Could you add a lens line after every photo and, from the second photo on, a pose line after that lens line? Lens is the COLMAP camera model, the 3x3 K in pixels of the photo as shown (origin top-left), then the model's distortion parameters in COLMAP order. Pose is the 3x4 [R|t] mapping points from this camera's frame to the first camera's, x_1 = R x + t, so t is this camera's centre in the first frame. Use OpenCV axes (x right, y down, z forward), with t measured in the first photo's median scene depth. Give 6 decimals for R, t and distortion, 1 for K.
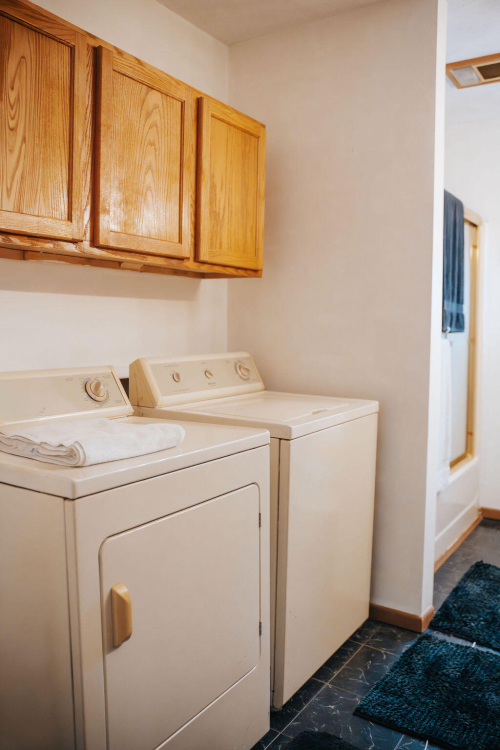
lens RADIAL K [[616.9, 0, 250.0], [0, 616.9, 375.0], [0, 0, 1]] dist [-0.121705, 0.083594]
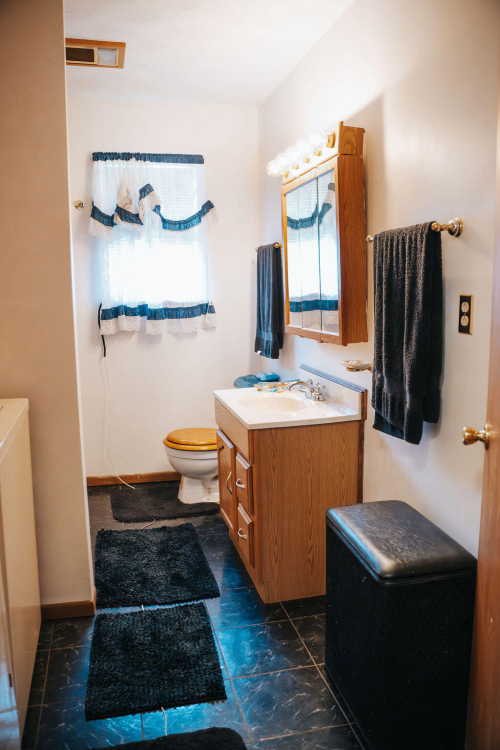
lens RADIAL K [[616.9, 0, 250.0], [0, 616.9, 375.0], [0, 0, 1]] dist [-0.121705, 0.083594]
pose [[0.684931, -0.133260, 0.716318, -0.221814], [0.085686, 0.991042, 0.102438, -0.061240], [-0.723552, -0.008784, 0.690214, 0.107418]]
